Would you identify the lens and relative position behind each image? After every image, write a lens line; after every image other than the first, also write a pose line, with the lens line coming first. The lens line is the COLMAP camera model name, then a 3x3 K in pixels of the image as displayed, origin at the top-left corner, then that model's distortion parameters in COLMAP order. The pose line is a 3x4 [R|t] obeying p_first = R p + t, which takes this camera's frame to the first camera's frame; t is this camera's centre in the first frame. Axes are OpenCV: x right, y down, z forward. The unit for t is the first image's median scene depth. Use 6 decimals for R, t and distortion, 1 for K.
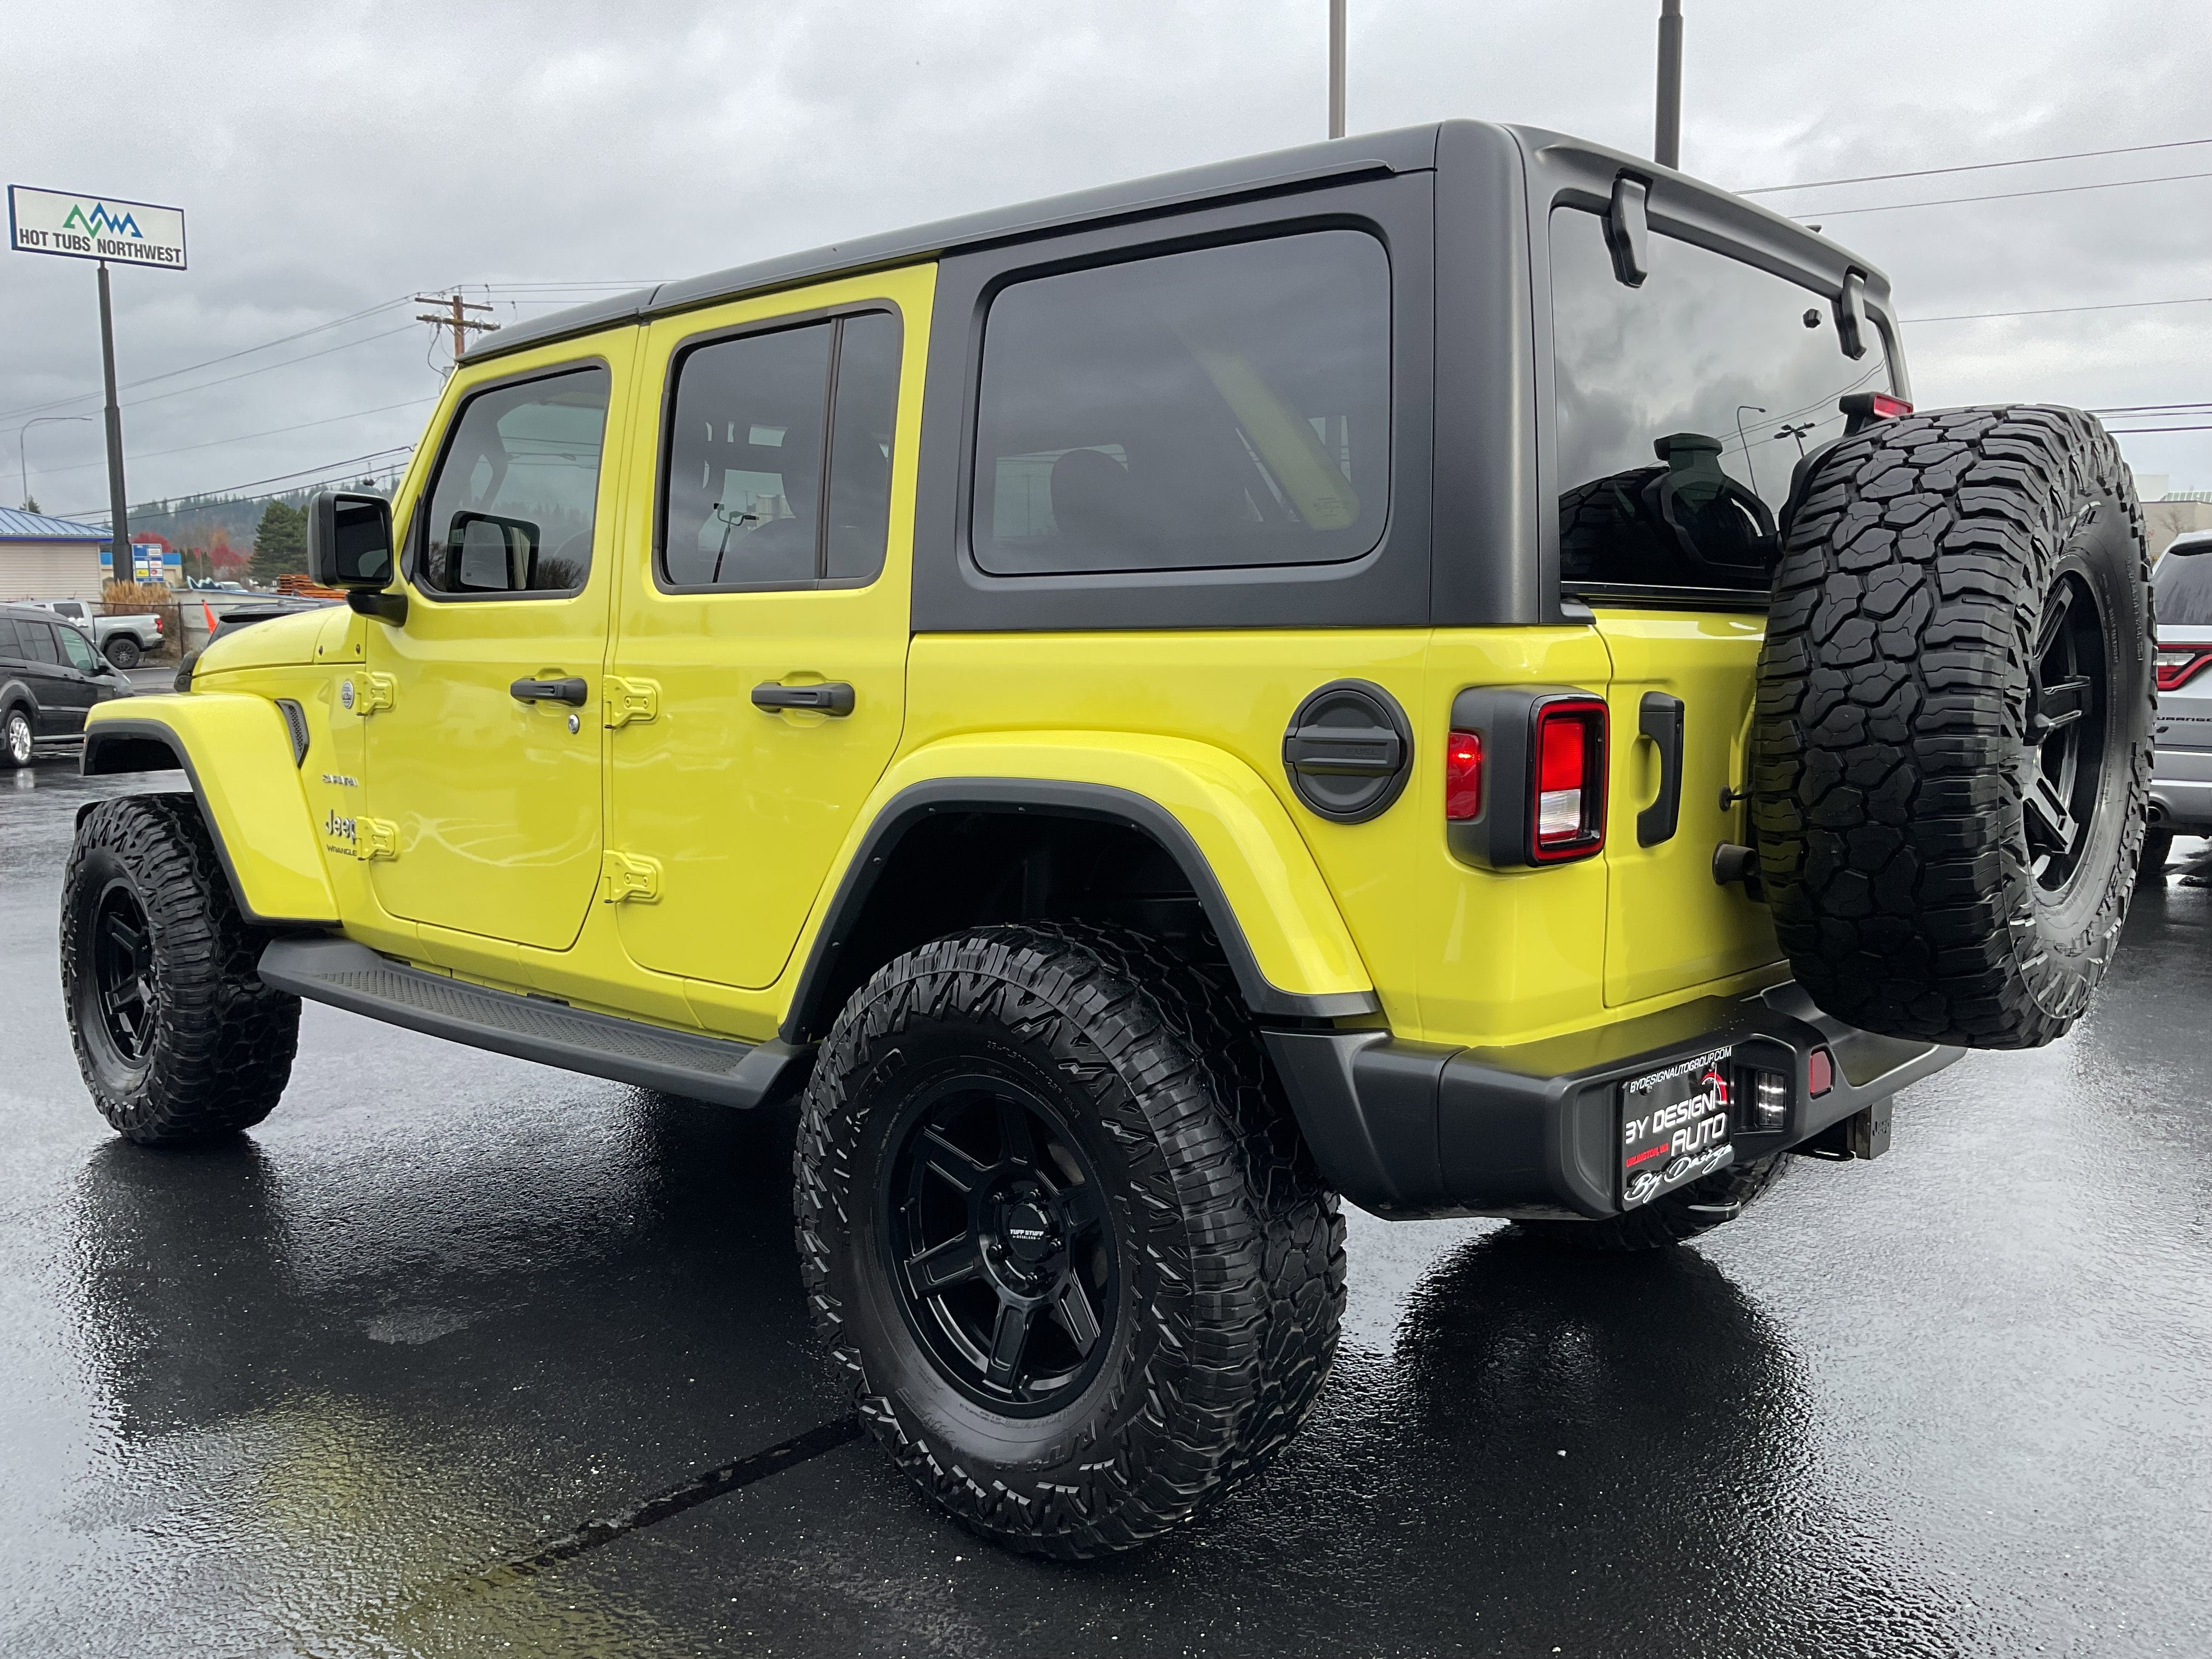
lens RADIAL K [[1821.0, 0, 1106.0], [0, 1821.0, 829.5], [0, 0, 1]] dist [0.098915, -0.190213]
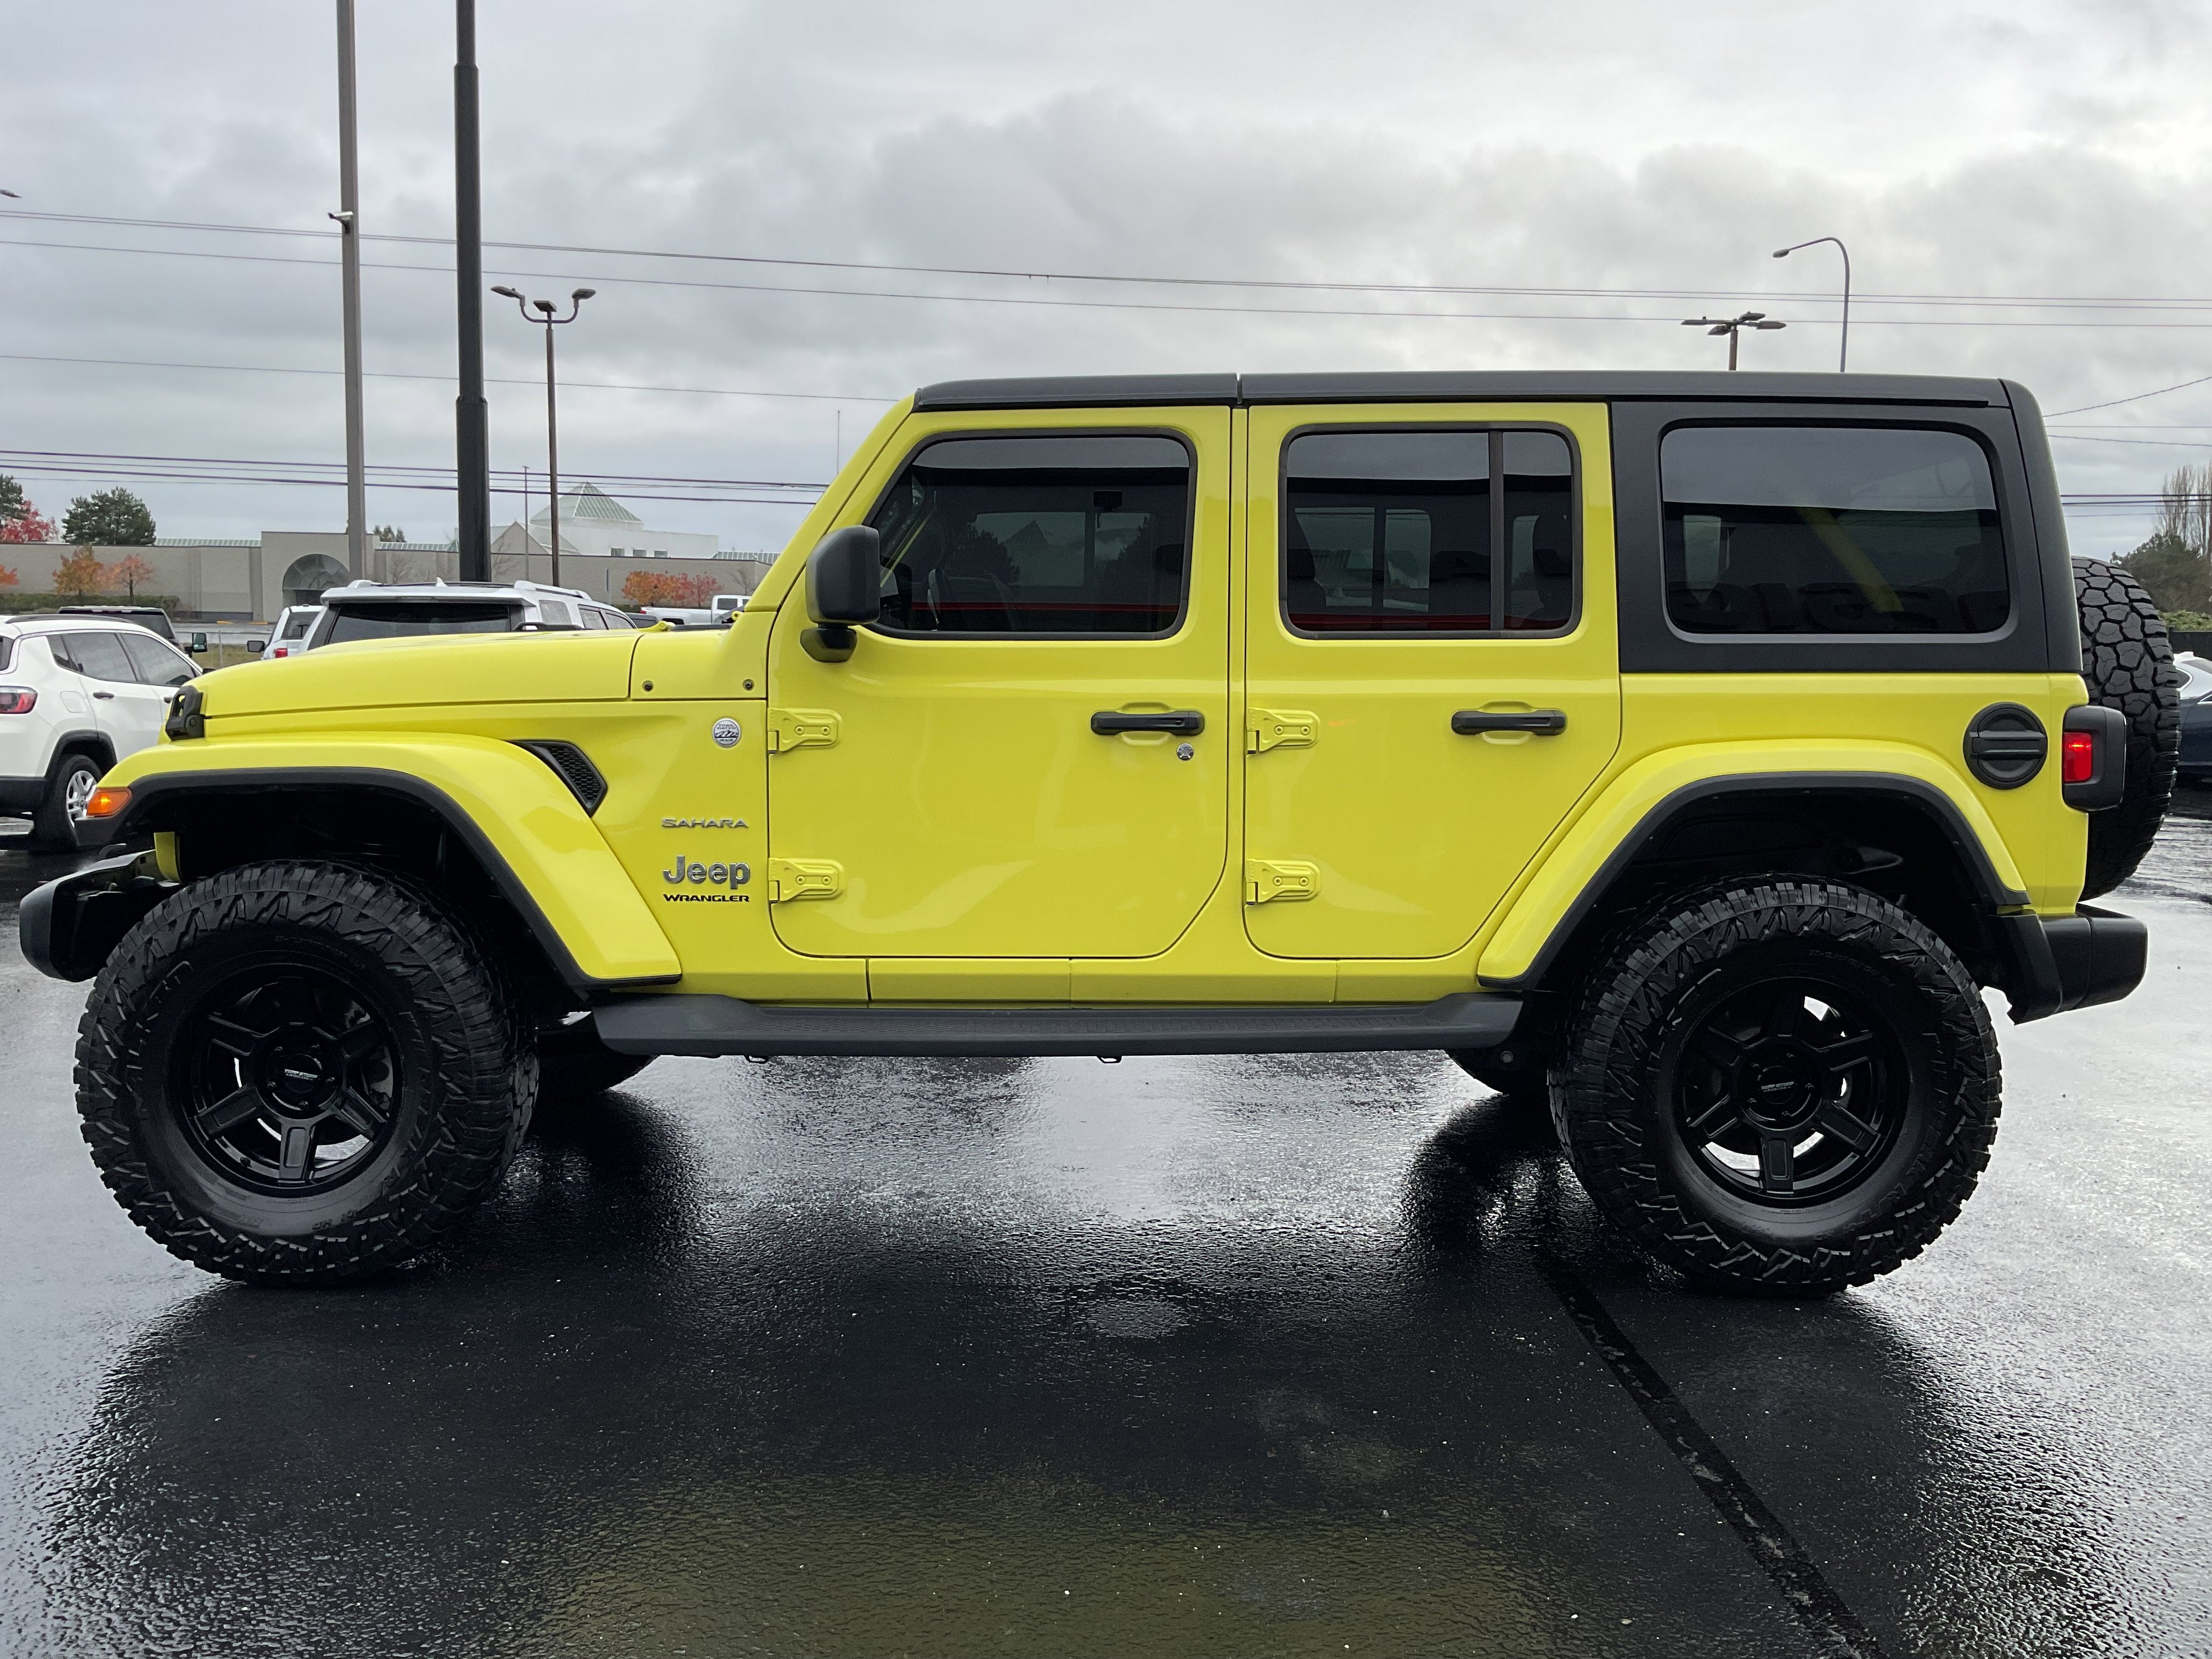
lens RADIAL K [[1821.0, 0, 1106.0], [0, 1821.0, 829.5], [0, 0, 1]] dist [0.098915, -0.190213]
pose [[0.743013, -0.049661, 0.667432, -1.392993], [0.064274, 0.997929, 0.002700, -0.020485], [-0.666184, 0.040892, 0.744666, 0.257994]]
